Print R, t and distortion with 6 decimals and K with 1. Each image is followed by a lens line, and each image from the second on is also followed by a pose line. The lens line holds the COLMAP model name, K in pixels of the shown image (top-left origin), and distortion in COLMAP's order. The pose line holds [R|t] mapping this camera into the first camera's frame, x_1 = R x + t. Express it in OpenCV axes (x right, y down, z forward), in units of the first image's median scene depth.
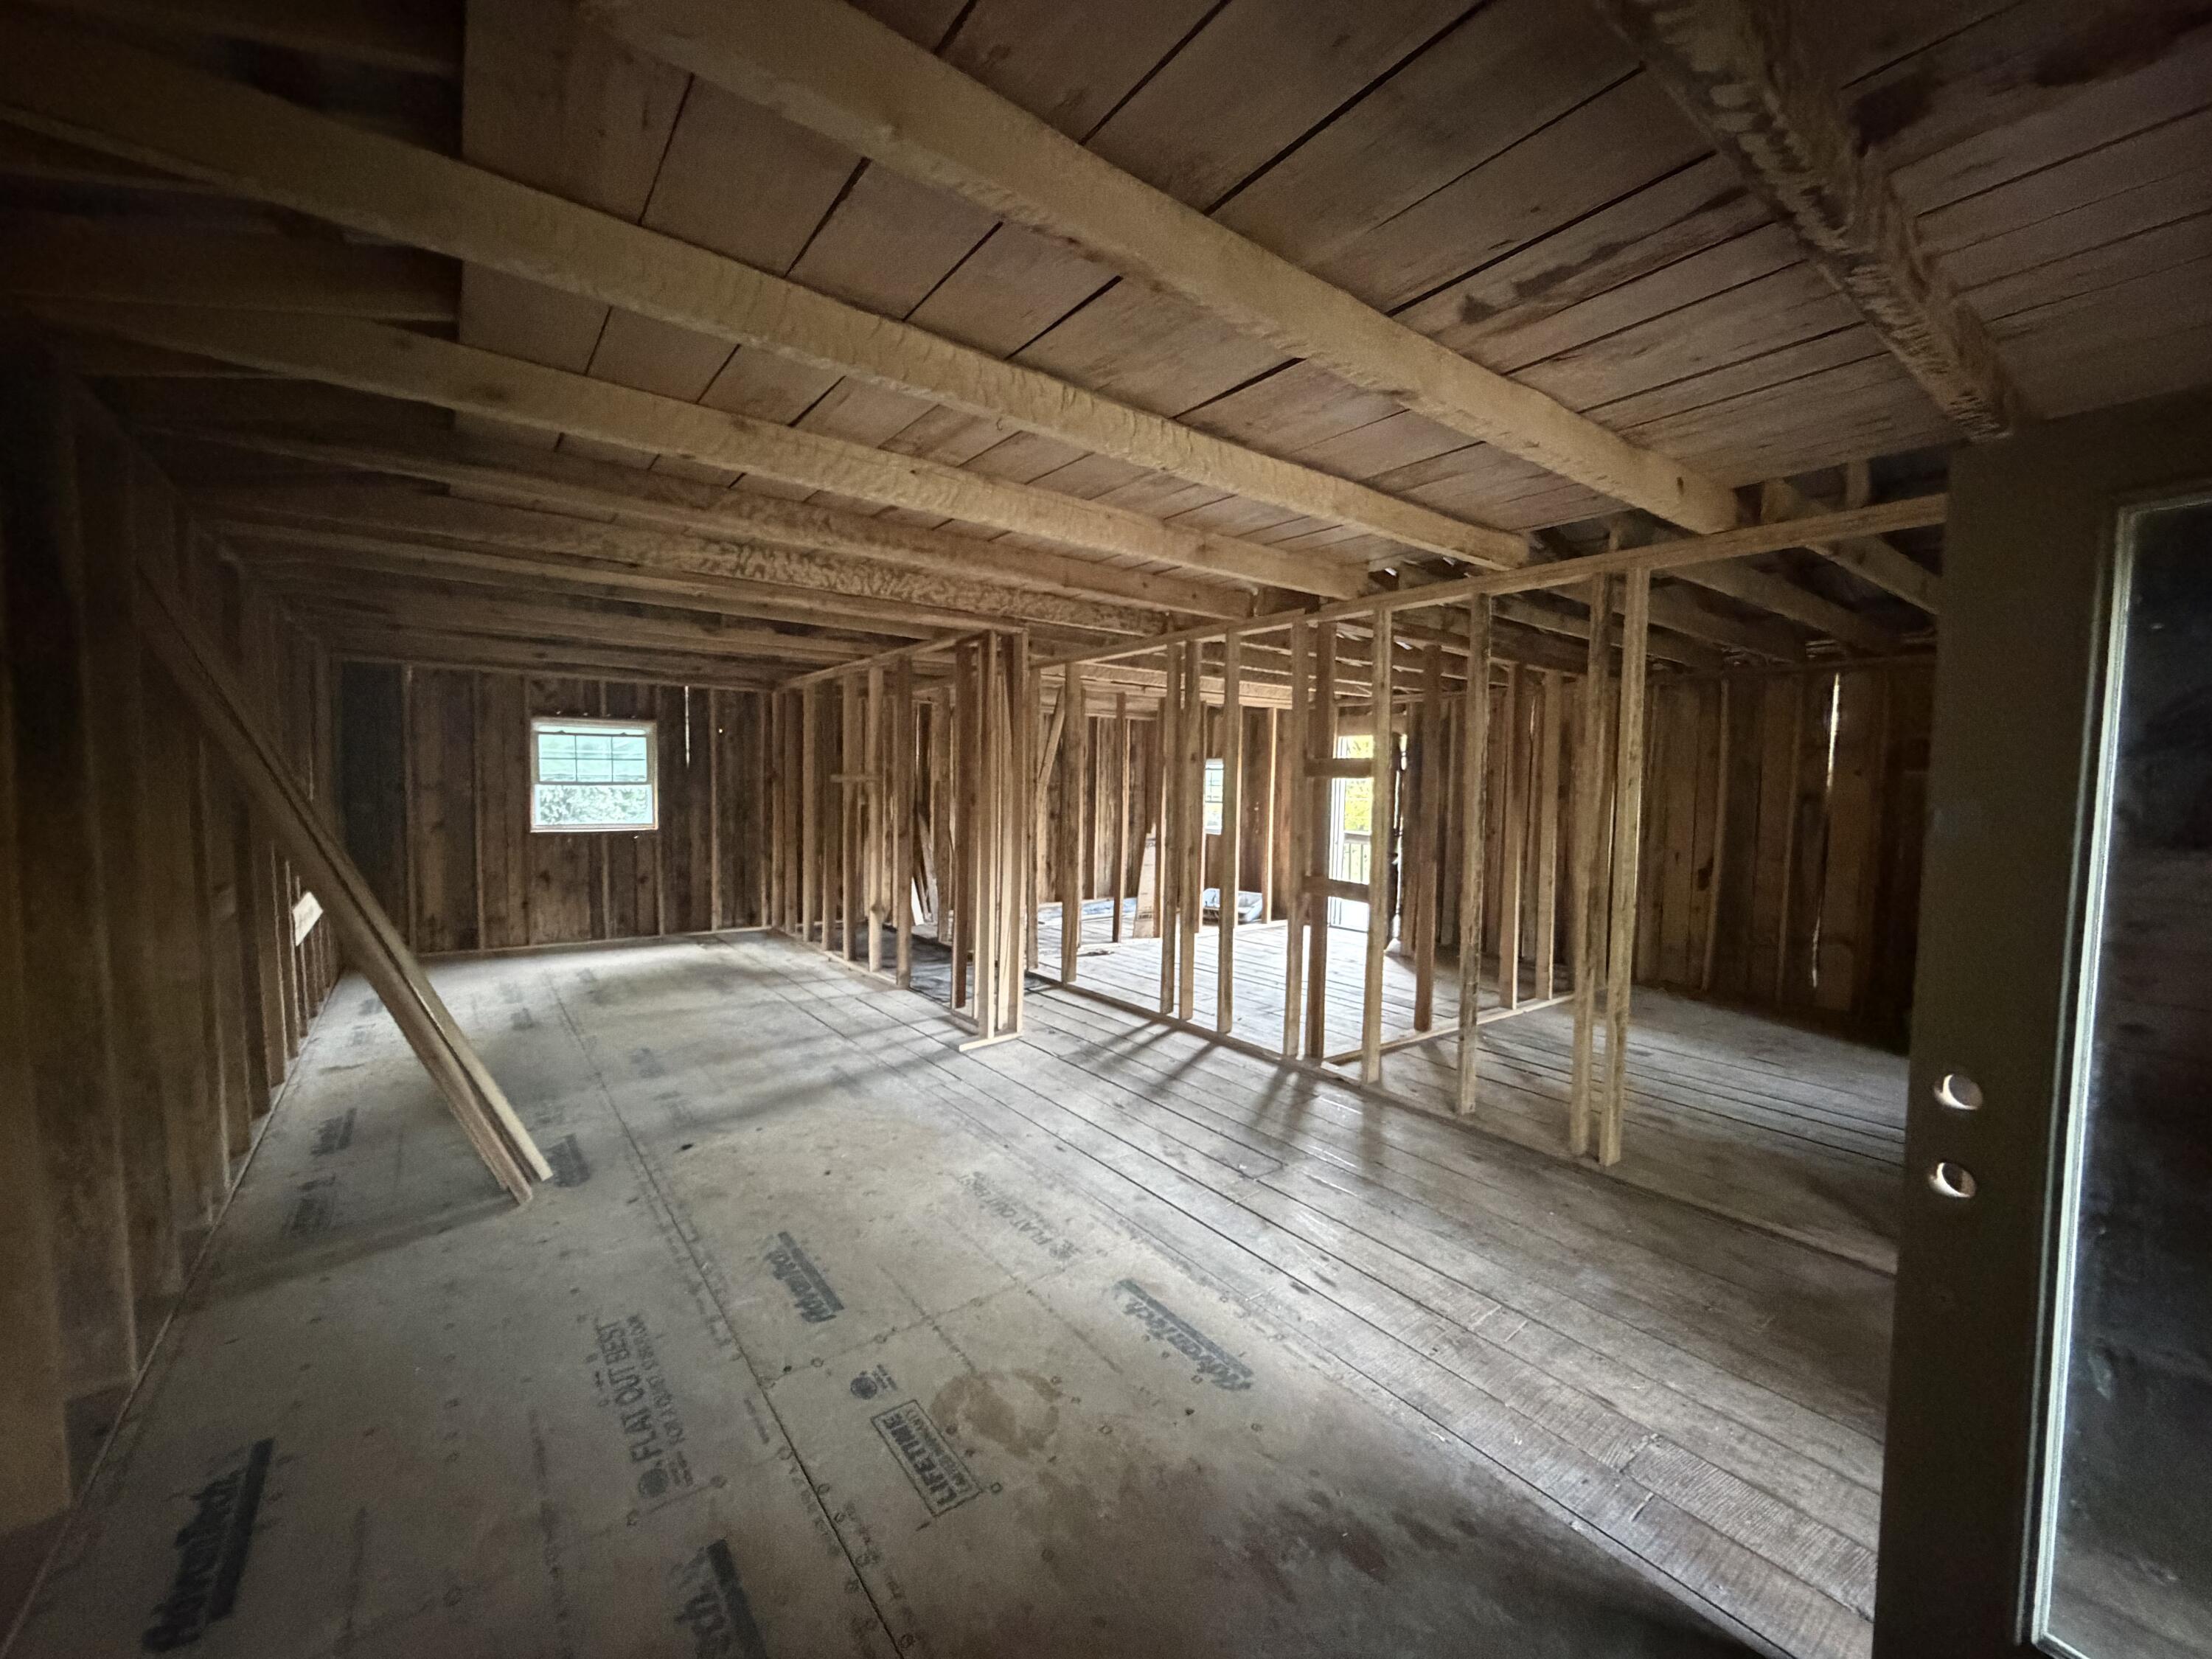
lens RADIAL K [[882.8, 0, 1106.0], [0, 882.8, 829.5], [0, 0, 1]] dist [-0.000469, -0.000102]
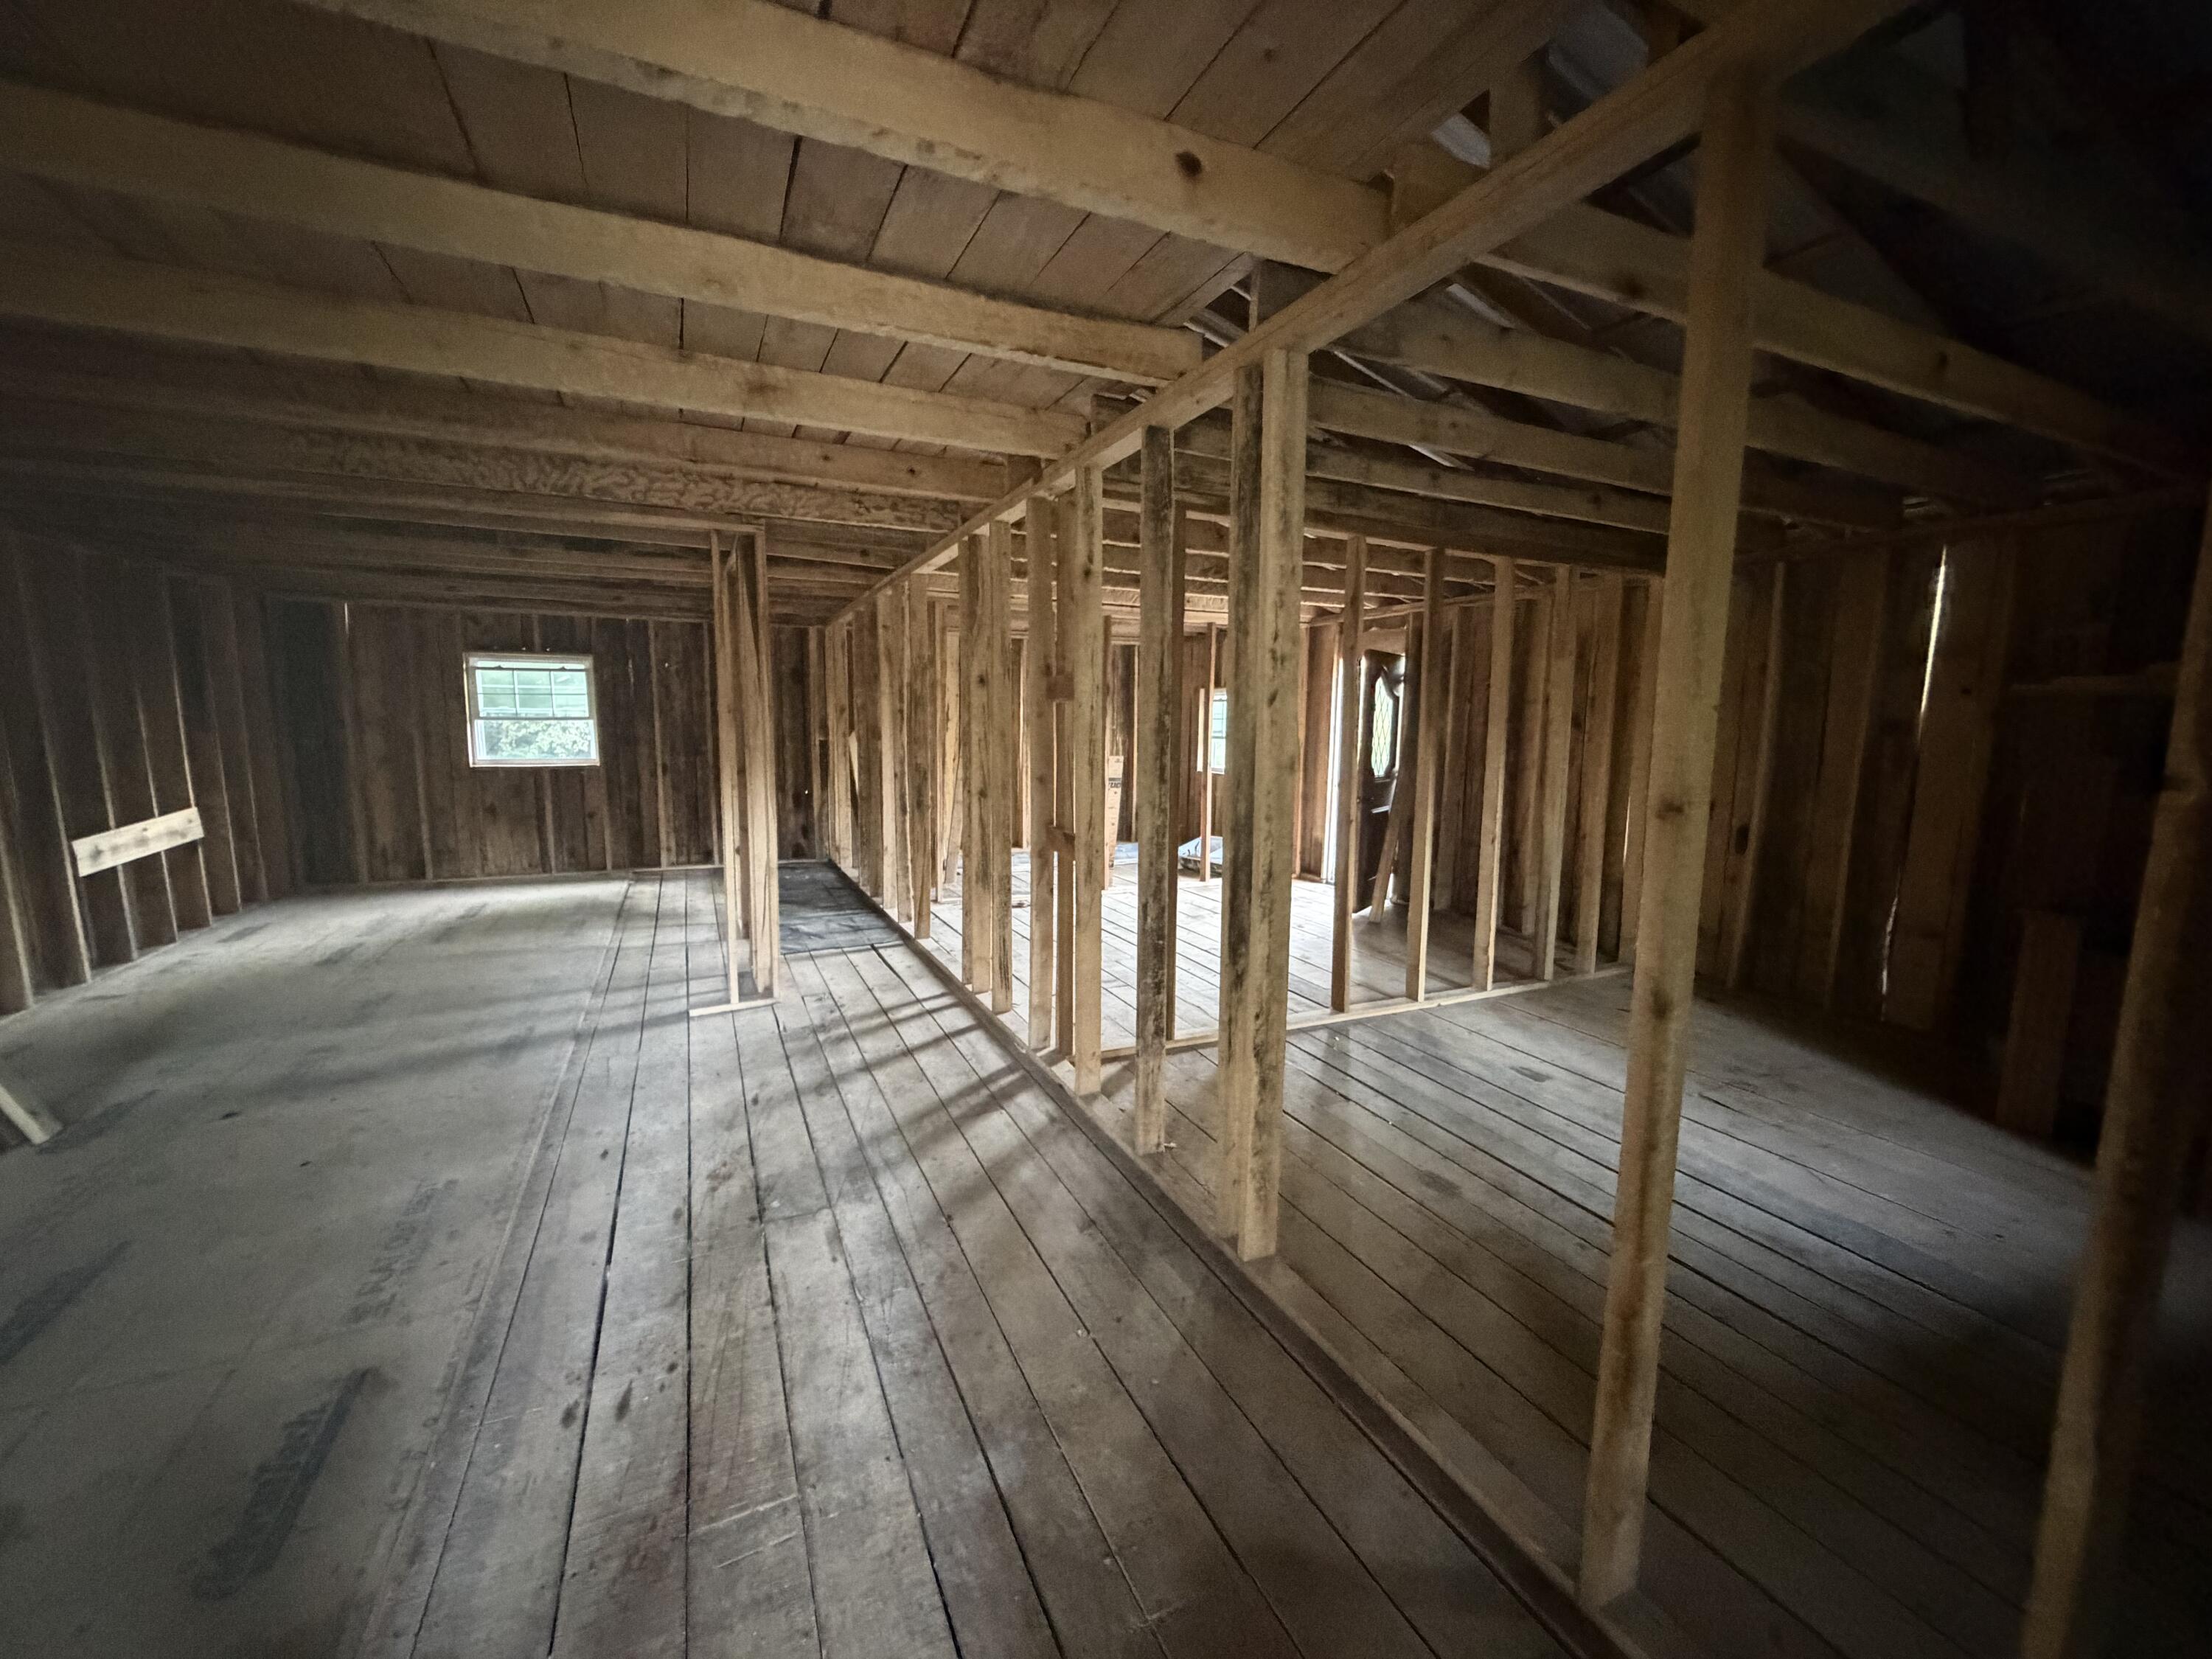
lens RADIAL K [[882.8, 0, 1106.0], [0, 882.8, 829.5], [0, 0, 1]] dist [-0.000469, -0.000102]
pose [[0.978176, 0.020025, -0.206811, 0.399326], [-0.005589, 0.997521, 0.070152, -0.000624], [0.207703, -0.067465, 0.975863, 0.220845]]
